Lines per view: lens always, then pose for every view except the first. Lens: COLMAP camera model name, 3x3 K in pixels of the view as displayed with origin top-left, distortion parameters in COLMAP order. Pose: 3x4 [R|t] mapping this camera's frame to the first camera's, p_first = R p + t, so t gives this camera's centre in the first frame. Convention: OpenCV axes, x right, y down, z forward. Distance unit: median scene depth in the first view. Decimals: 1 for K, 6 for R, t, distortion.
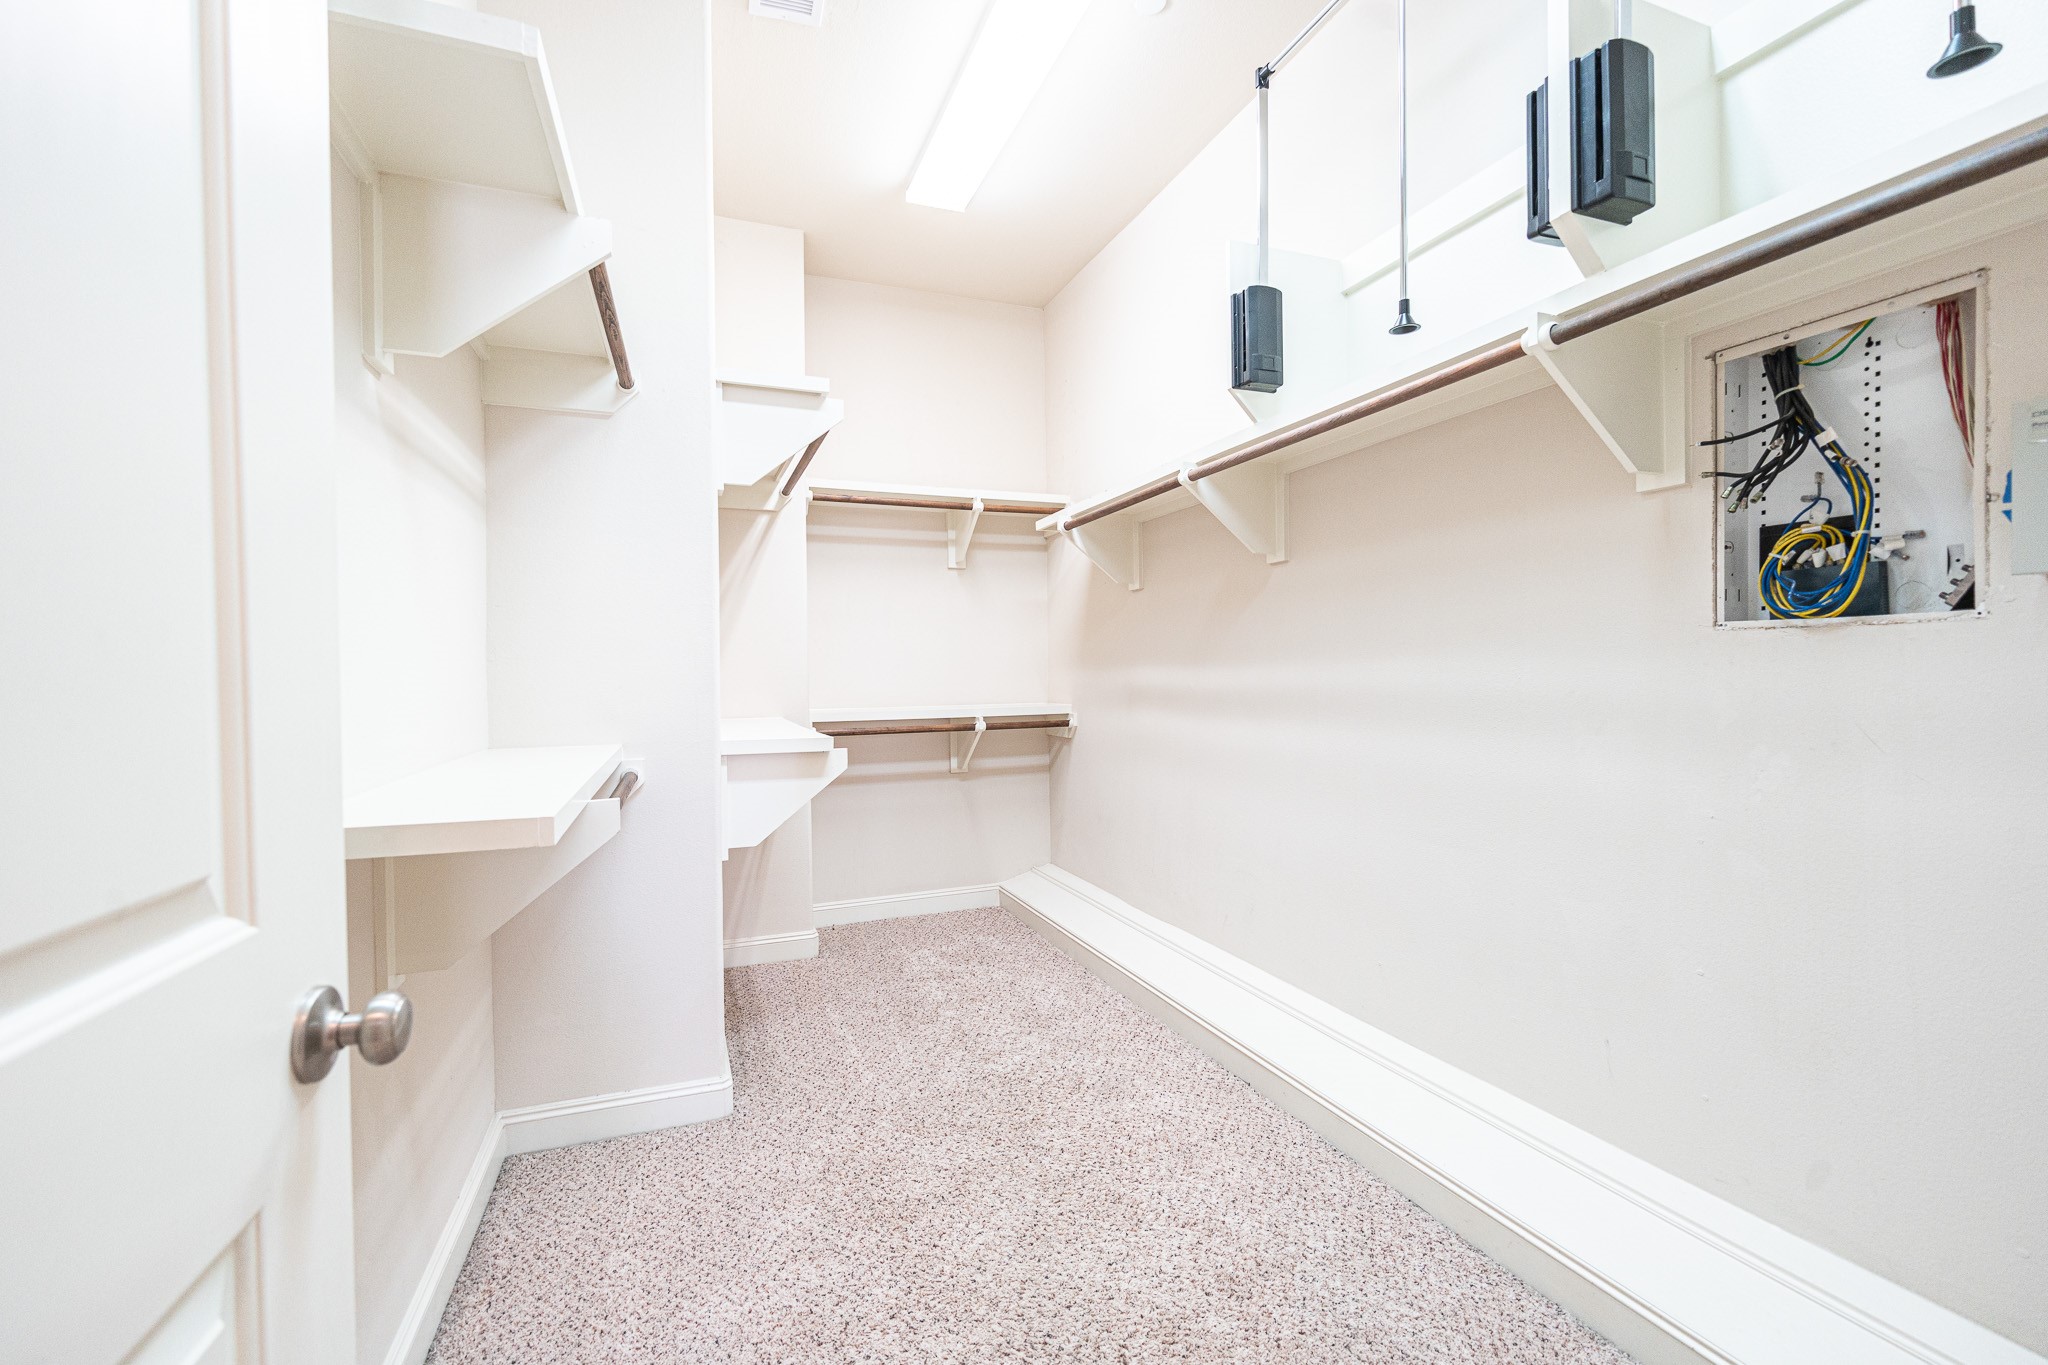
lens RADIAL K [[873.0, 0, 1024.0], [0, 873.0, 682.5], [0, 0, 1]] dist [0.000742, 0.000176]
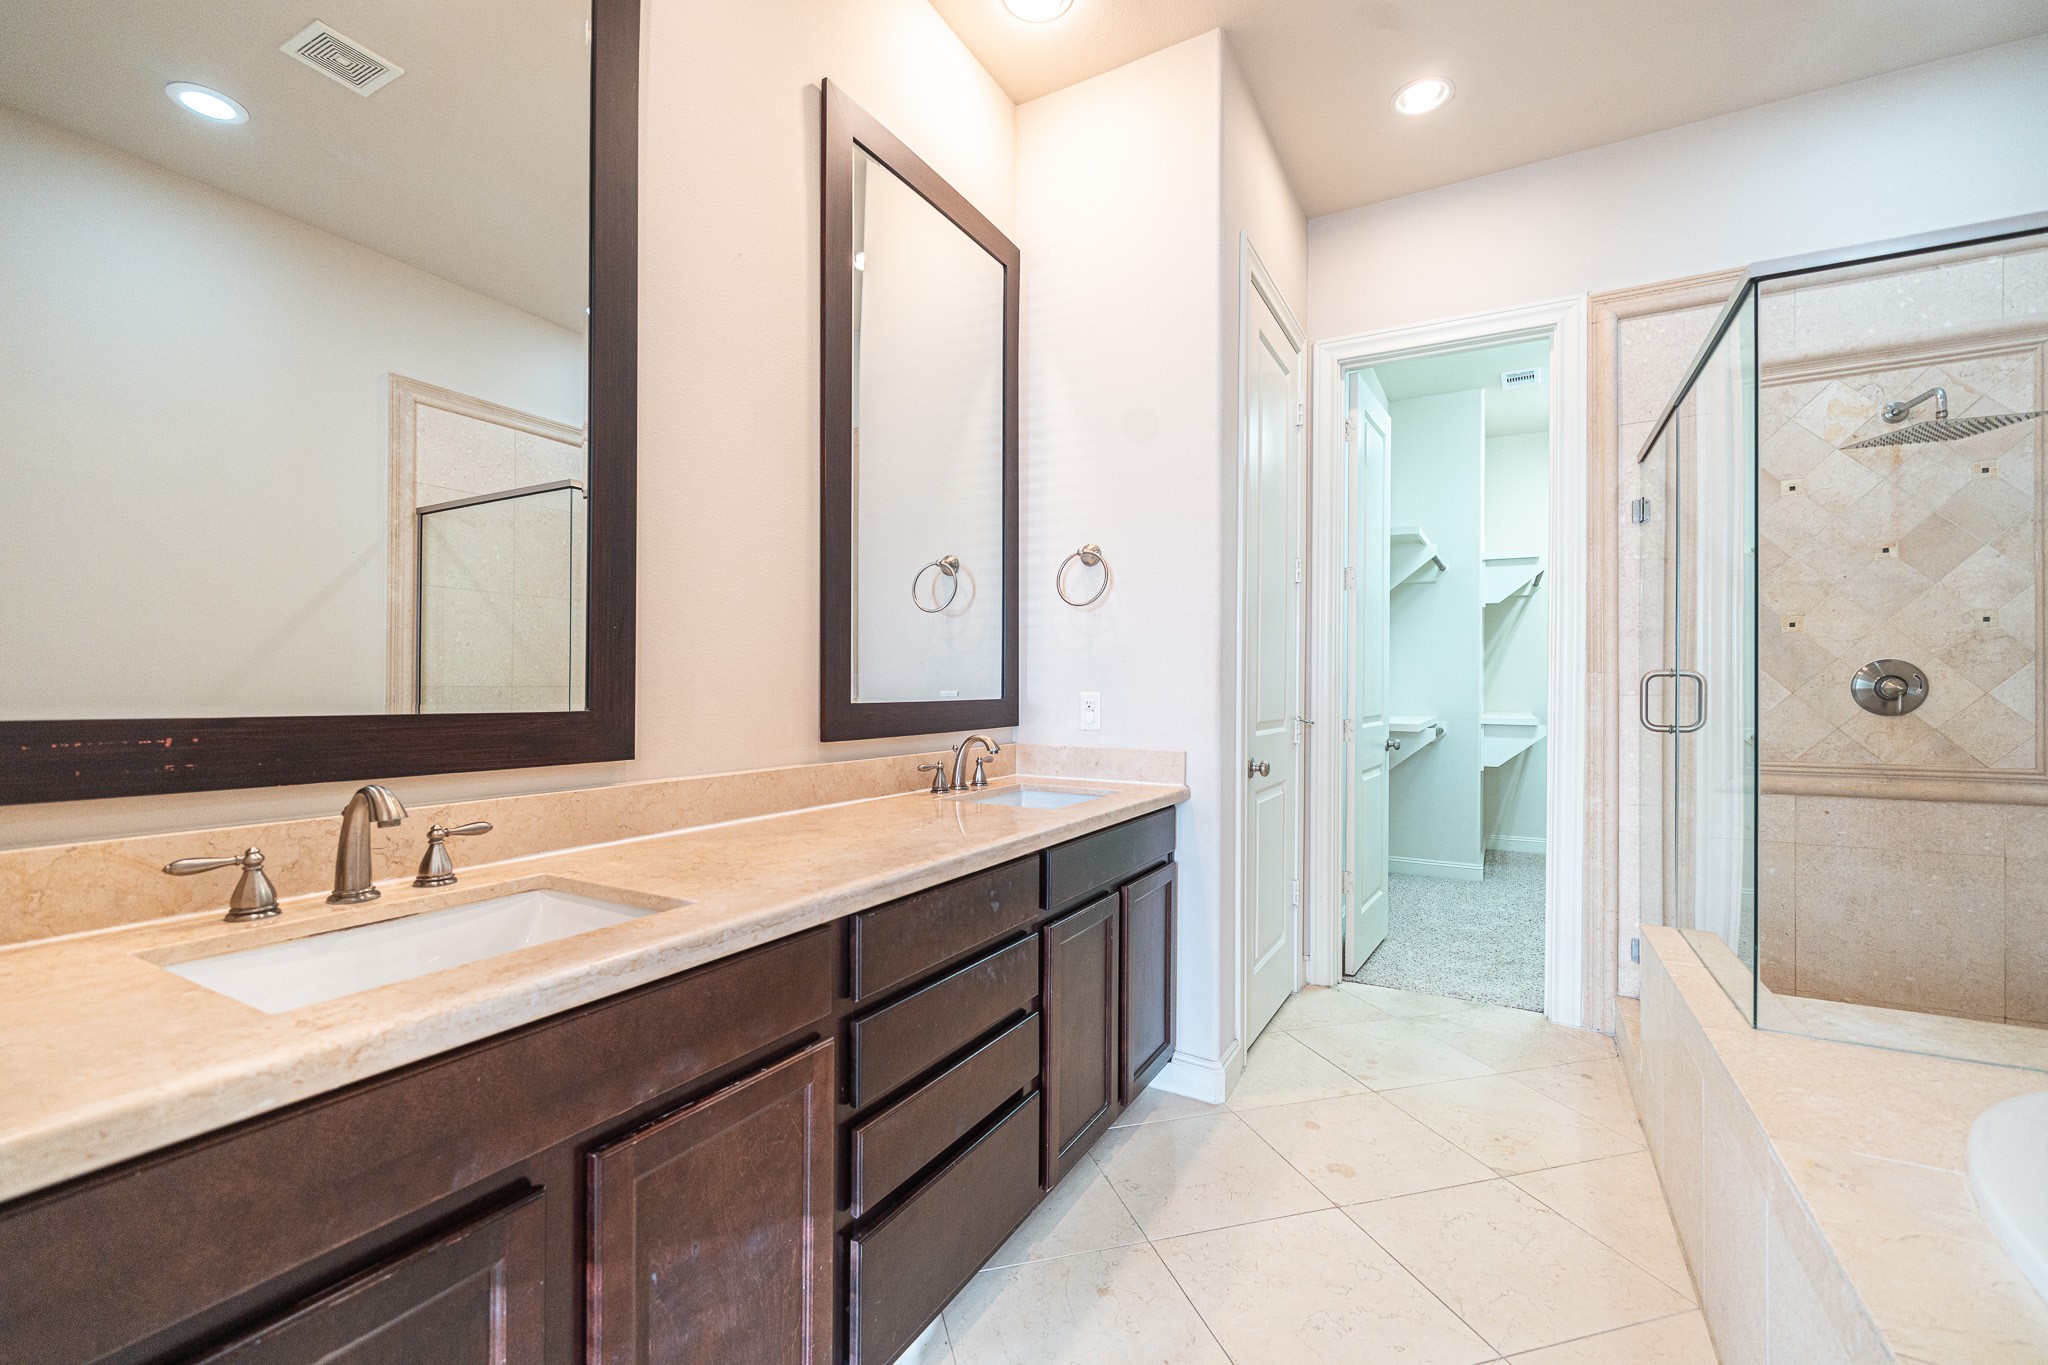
lens RADIAL K [[873.0, 0, 1024.0], [0, 873.0, 682.5], [0, 0, 1]] dist [0.000742, 0.000176]
pose [[0.643799, 0.005292, -0.765176, 0.600237], [-0.020697, 0.999731, -0.010500, 0.019615], [0.764915, 0.022596, 0.643735, -1.323999]]
